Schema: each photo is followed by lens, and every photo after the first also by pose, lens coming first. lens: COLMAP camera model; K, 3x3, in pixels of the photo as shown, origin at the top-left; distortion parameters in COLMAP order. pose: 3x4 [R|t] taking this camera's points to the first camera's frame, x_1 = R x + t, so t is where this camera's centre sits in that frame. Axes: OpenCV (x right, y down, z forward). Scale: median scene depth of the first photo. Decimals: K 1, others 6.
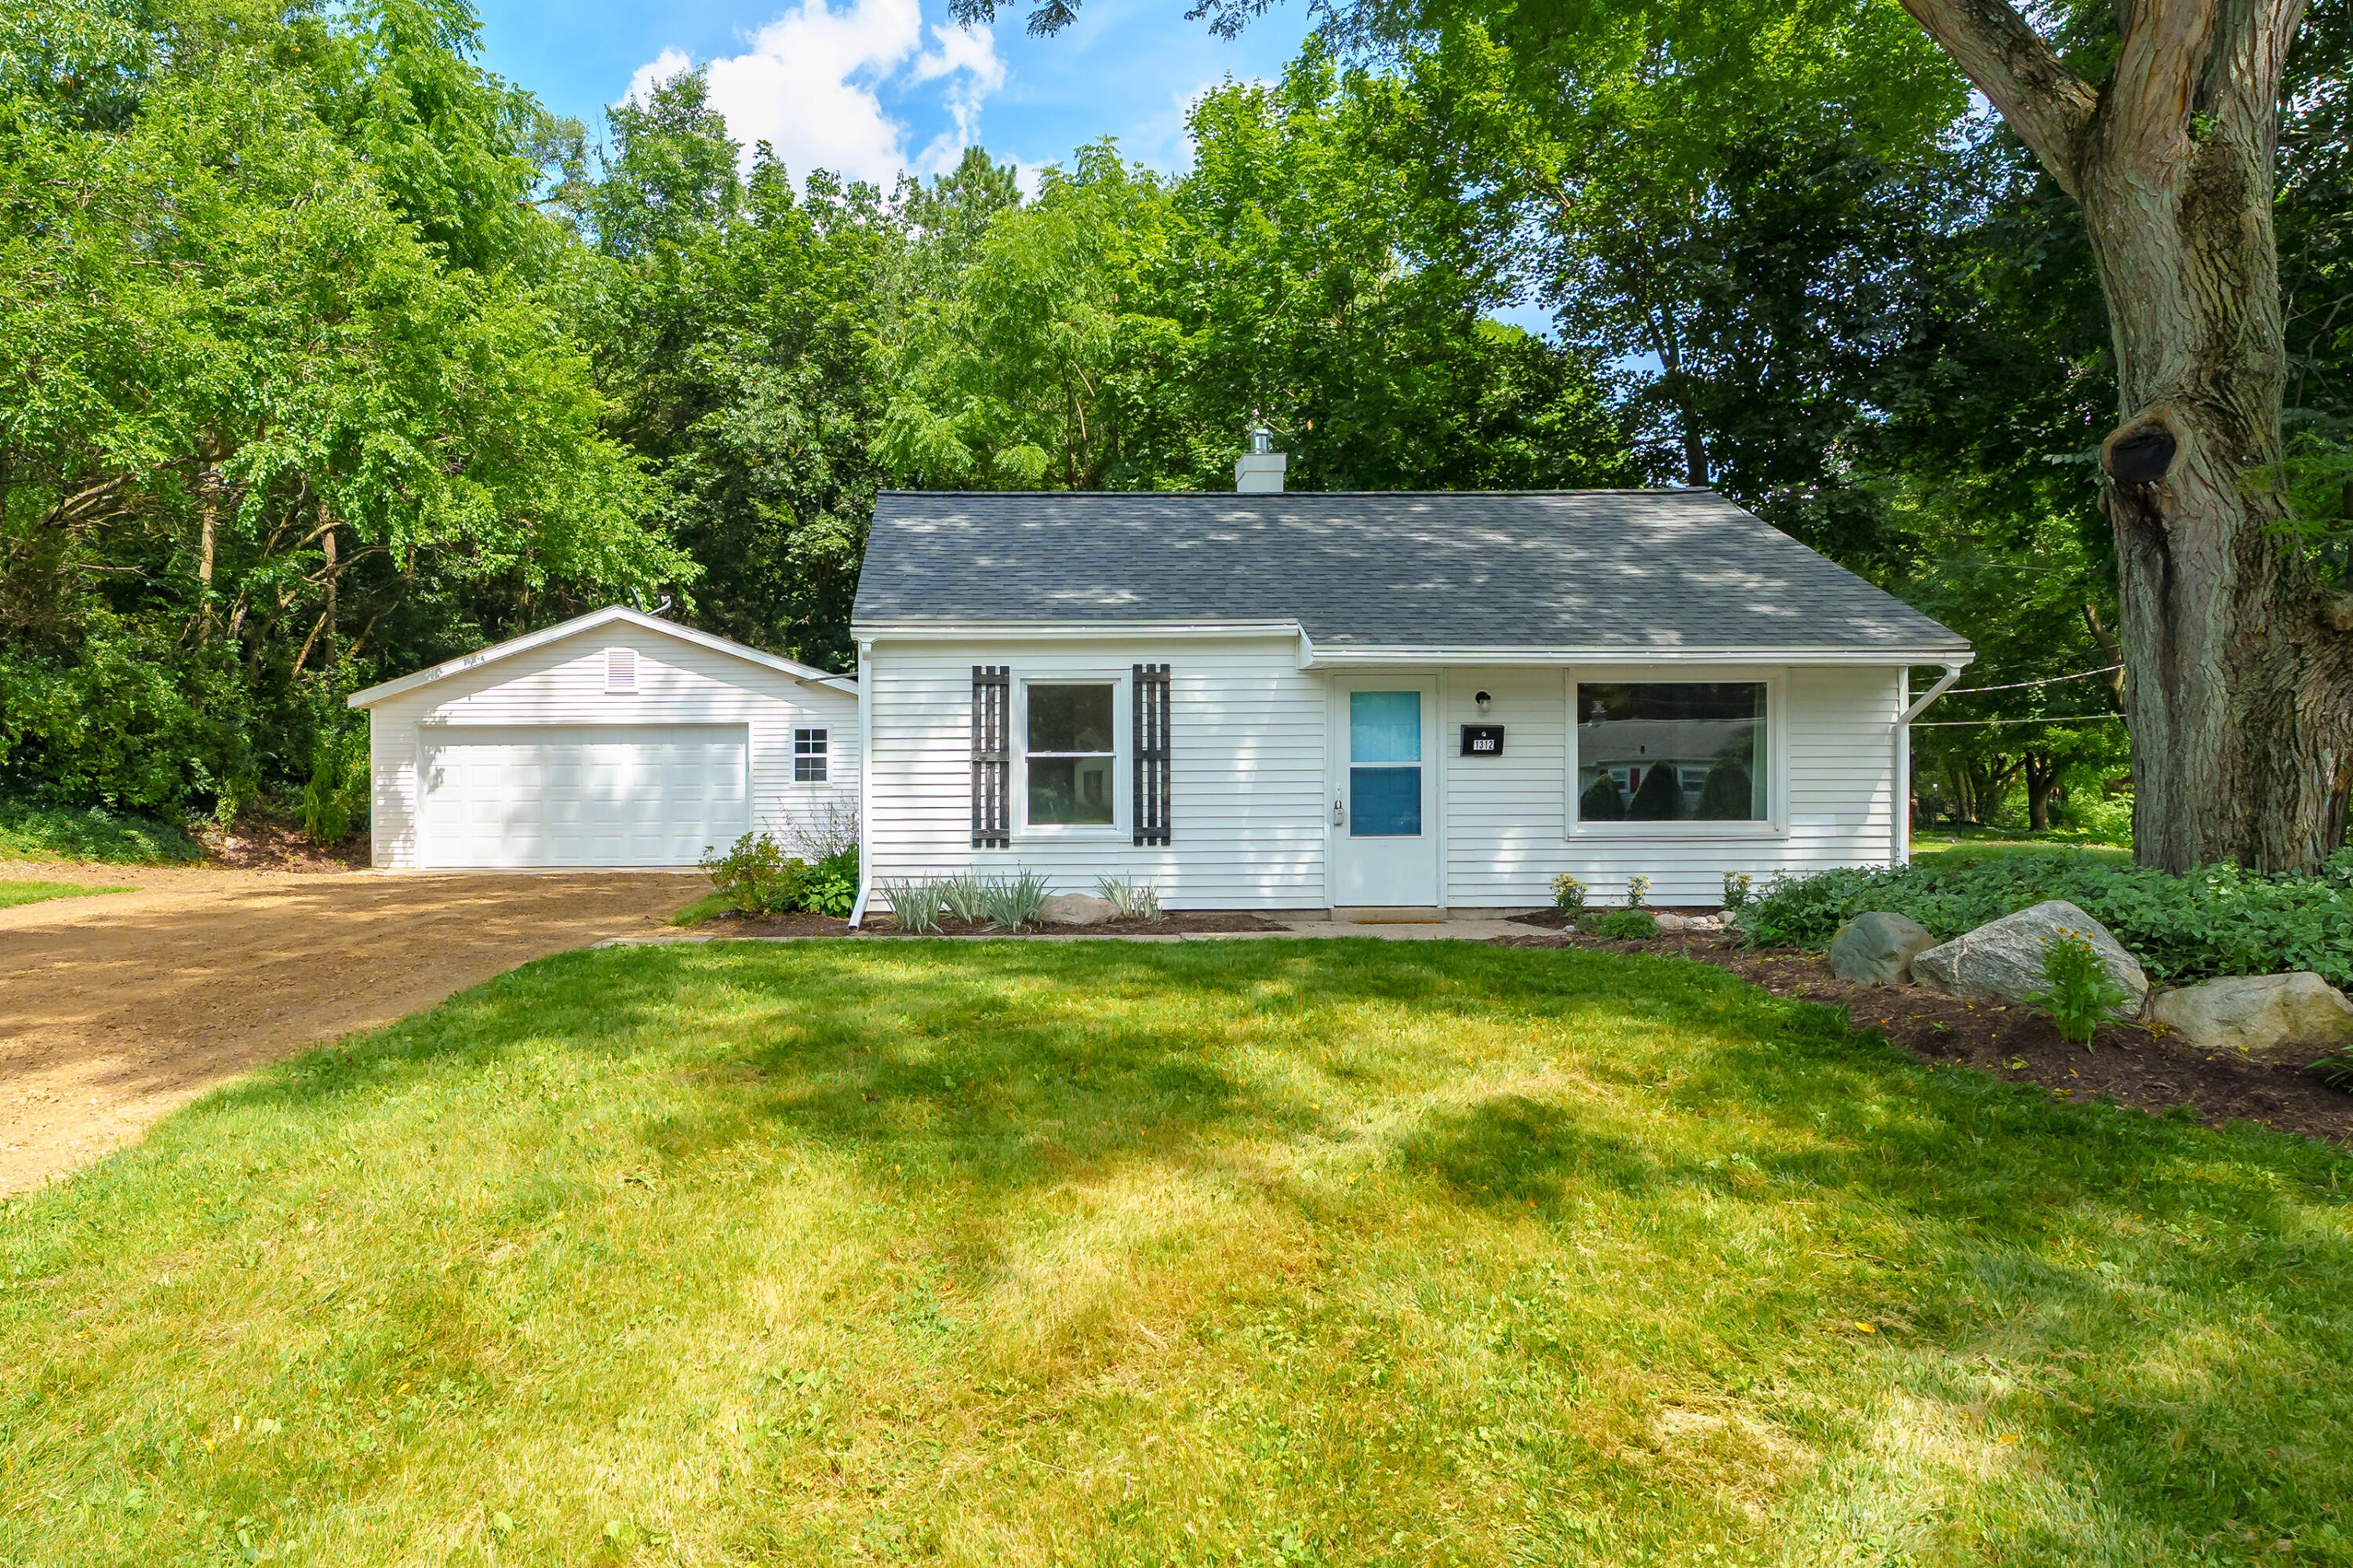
lens RADIAL K [[1407.5, 0, 1173.9], [0, 1407.5, 804.9], [0, 0, 1]] dist [-0.000108, -0.000289]
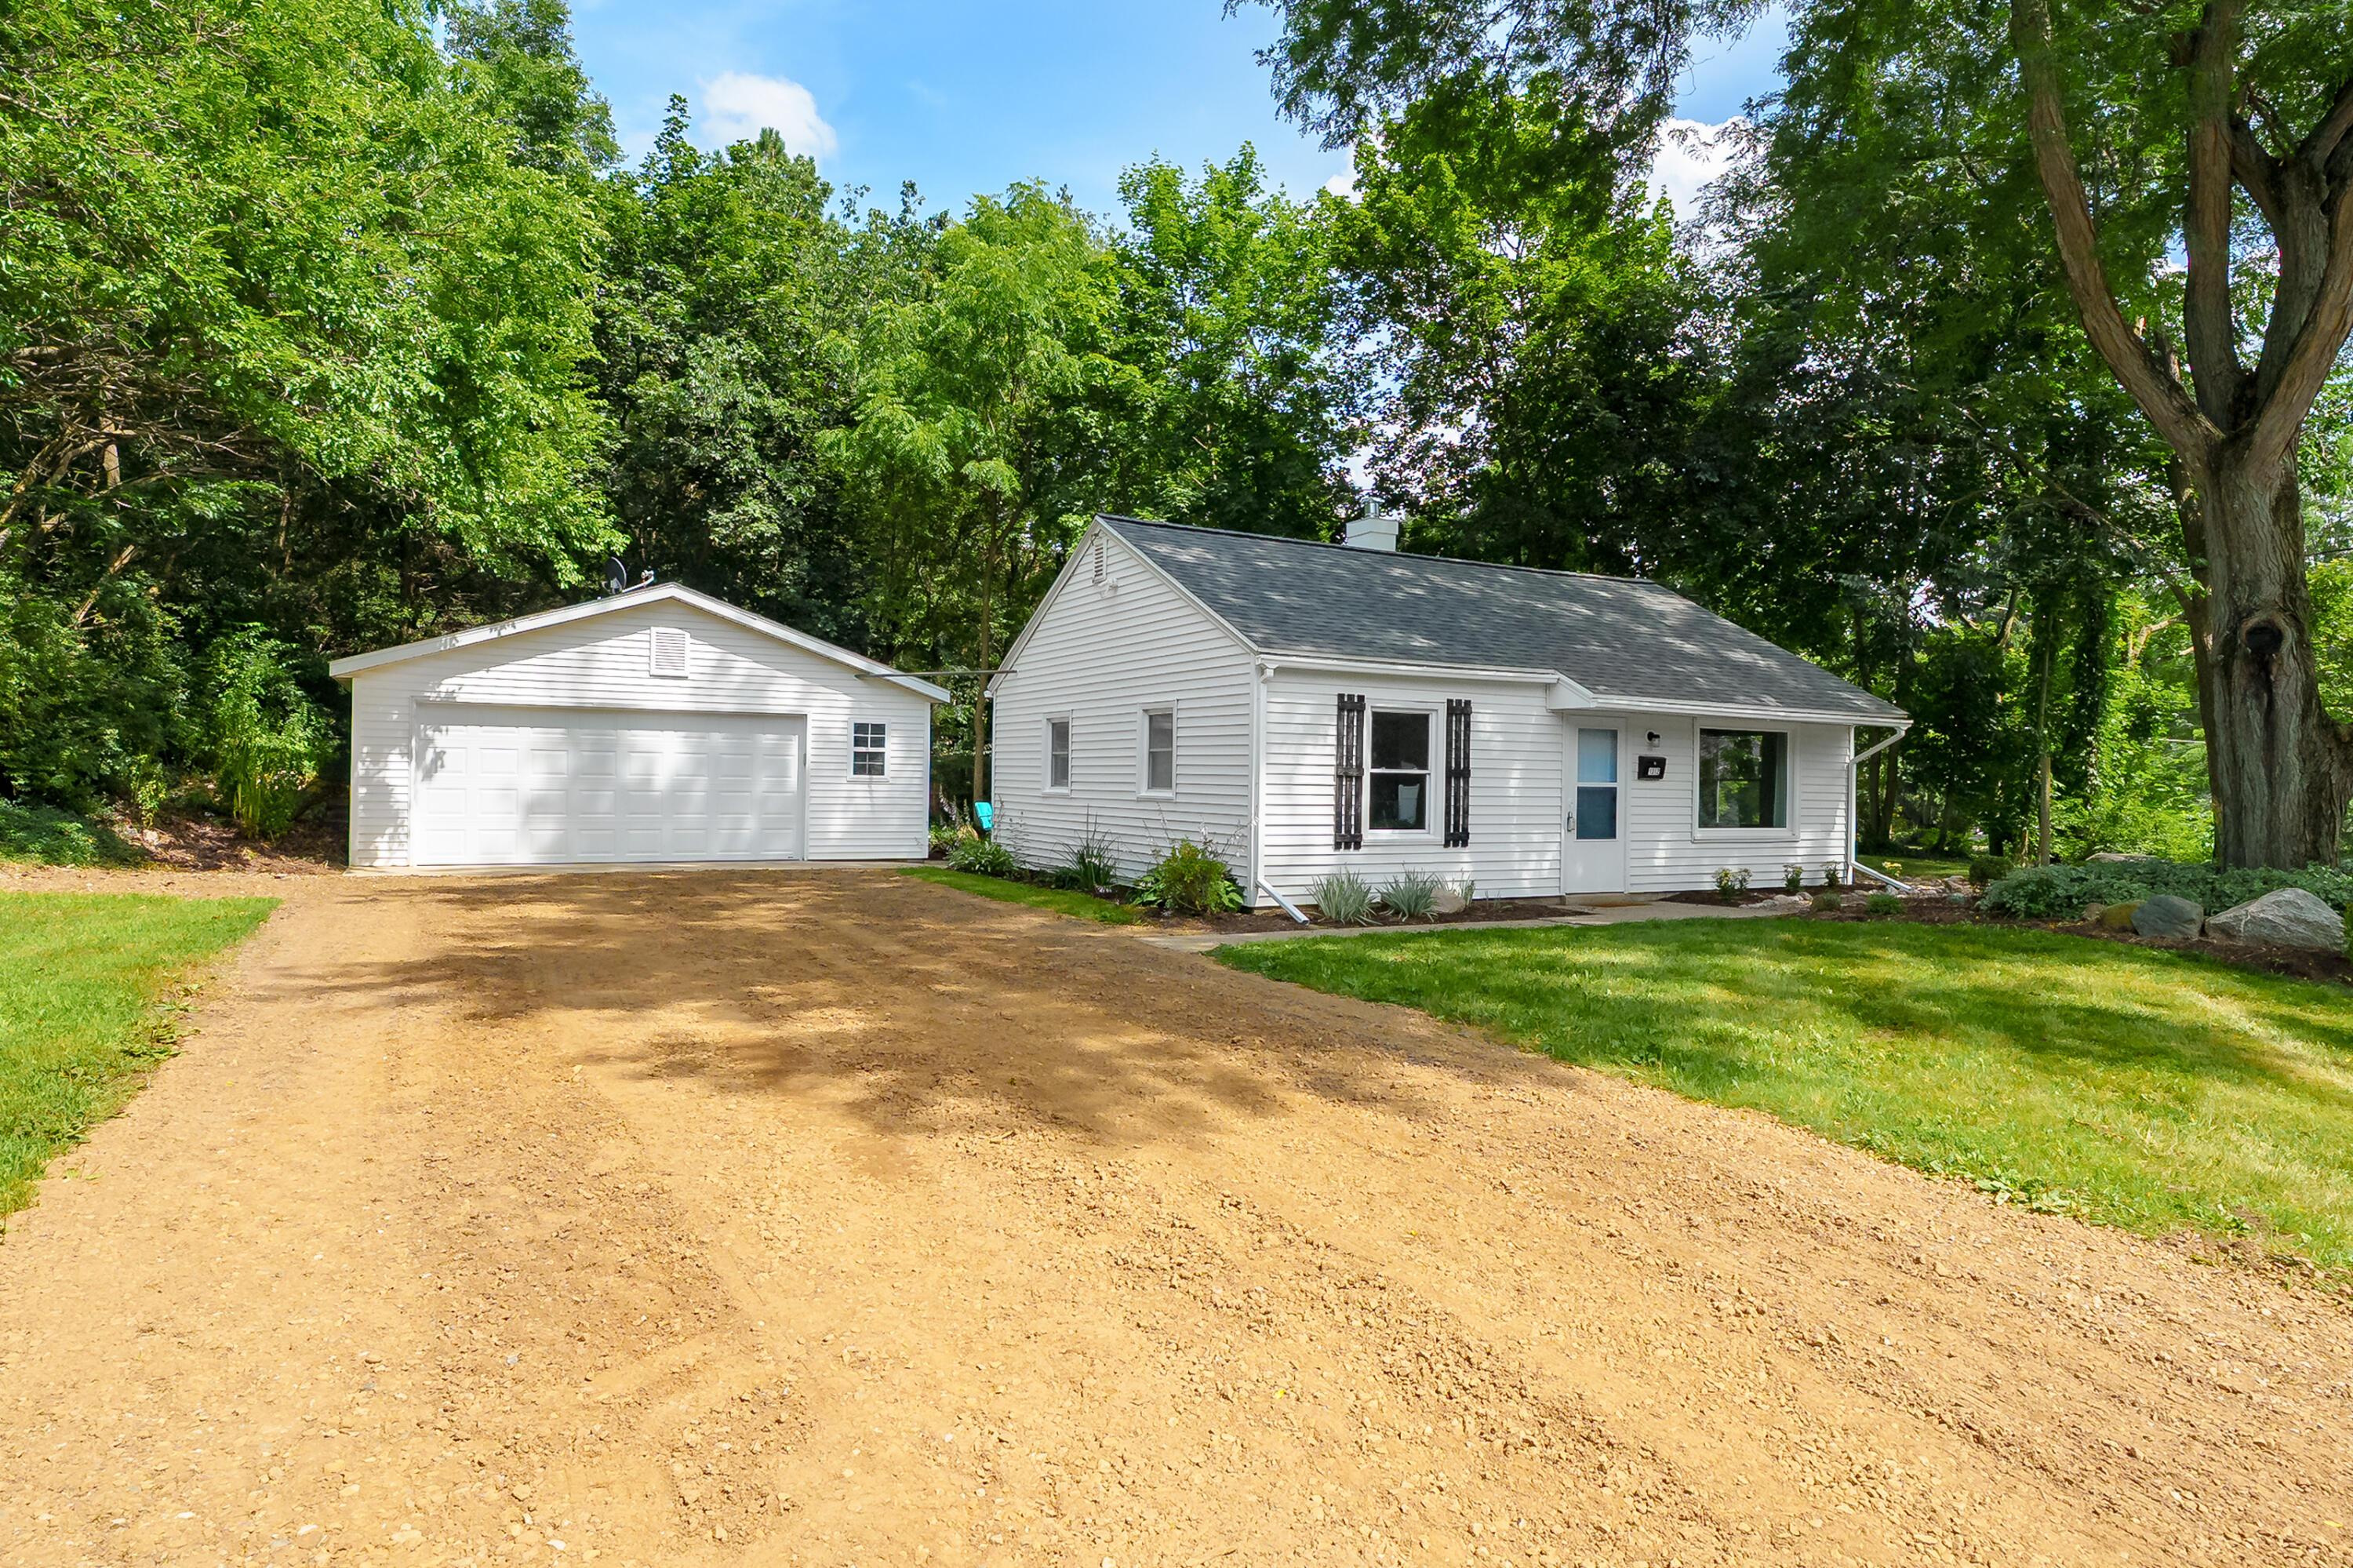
lens RADIAL K [[1308.6, 0, 1176.5], [0, 1308.6, 784.0], [0, 0, 1]] dist [-0.006693, -0.000668]
pose [[0.879881, 0.018215, 0.474846, -0.770408], [-0.018978, 0.999815, -0.003187, -0.017881], [-0.474816, -0.006207, 0.880063, 0.112728]]
